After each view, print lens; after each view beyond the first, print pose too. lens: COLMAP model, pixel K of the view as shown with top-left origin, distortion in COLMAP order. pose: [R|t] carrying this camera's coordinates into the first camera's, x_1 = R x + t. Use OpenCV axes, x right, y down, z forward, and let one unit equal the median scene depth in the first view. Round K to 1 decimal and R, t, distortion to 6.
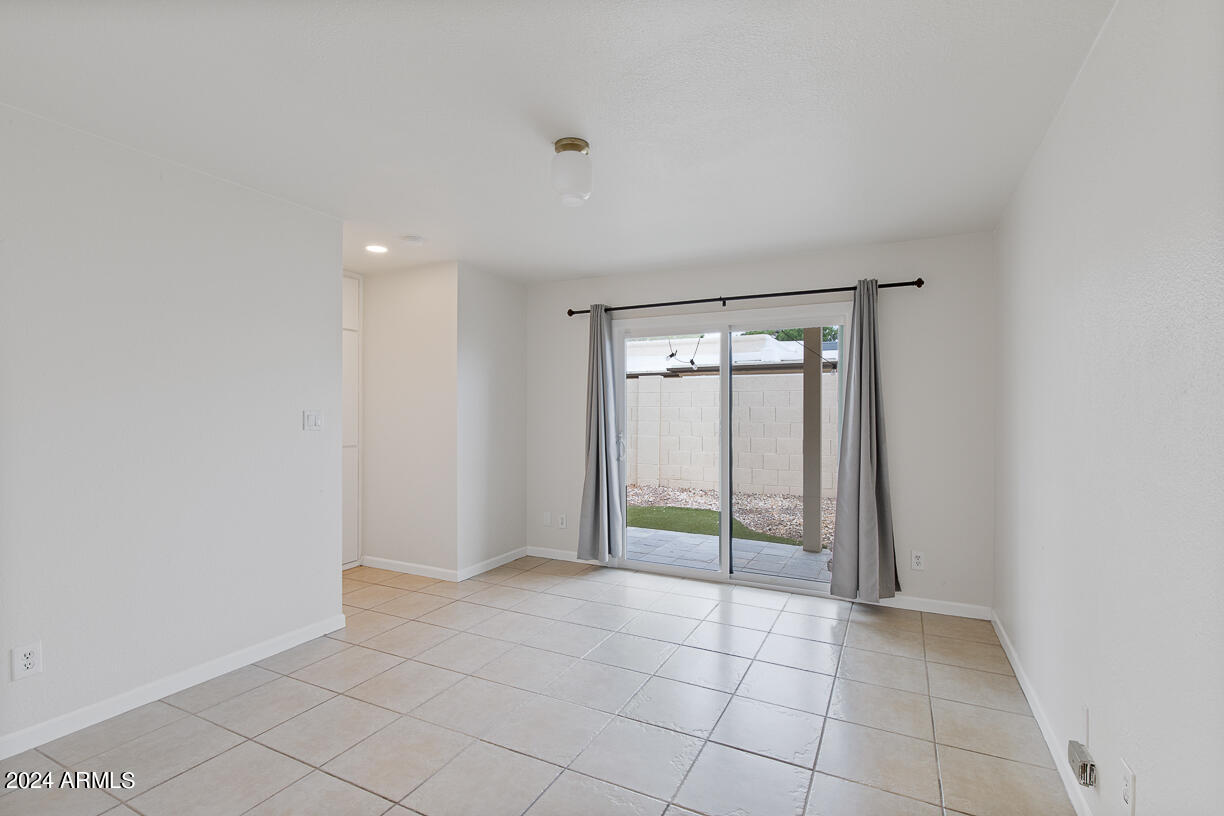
lens RADIAL K [[562.3, 0, 615.4], [0, 562.3, 411.8], [0, 0, 1]] dist [0.003864, 0.000231]
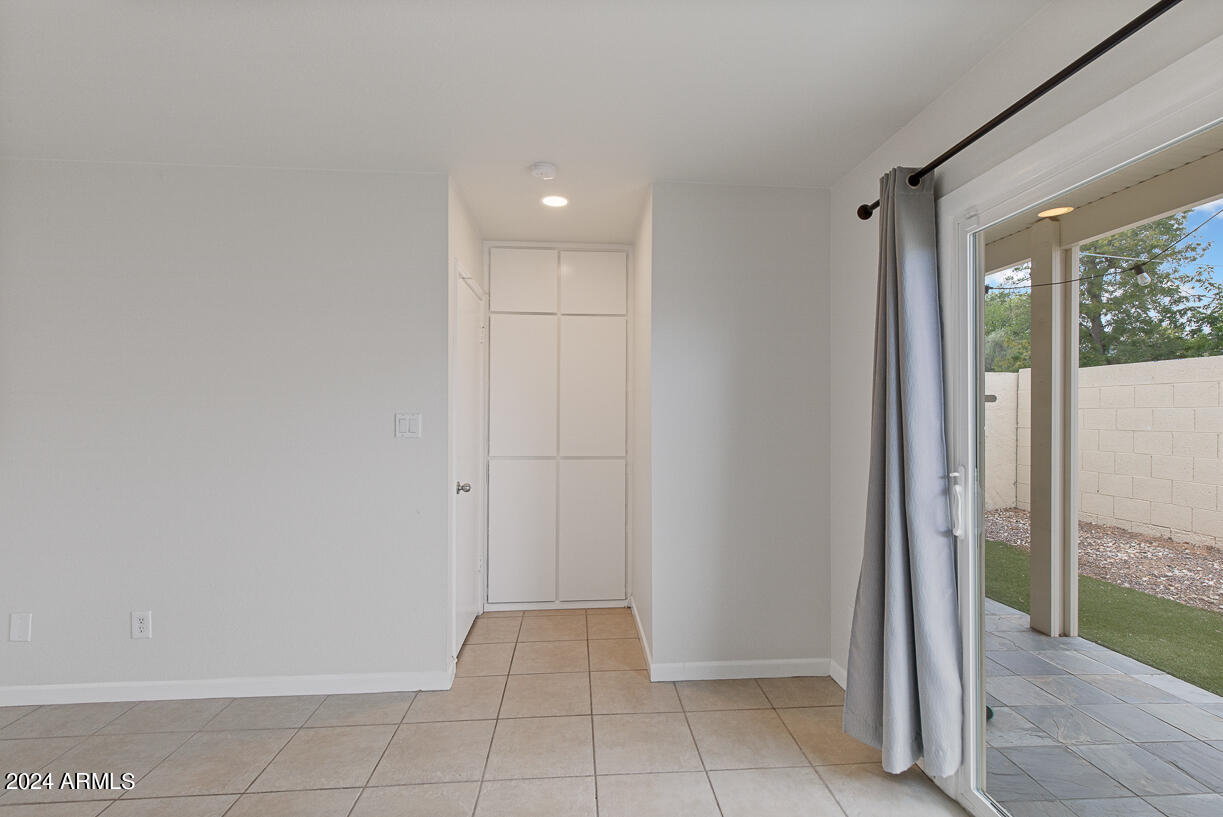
lens RADIAL K [[561.8, 0, 614.9], [0, 561.8, 412.3], [0, 0, 1]] dist [0.003864, 0.000231]
pose [[0.519020, -0.000790, -0.854762, 0.248925], [-0.003736, 0.999988, -0.003193, -0.002170], [0.854754, 0.004851, 0.519011, 0.633956]]
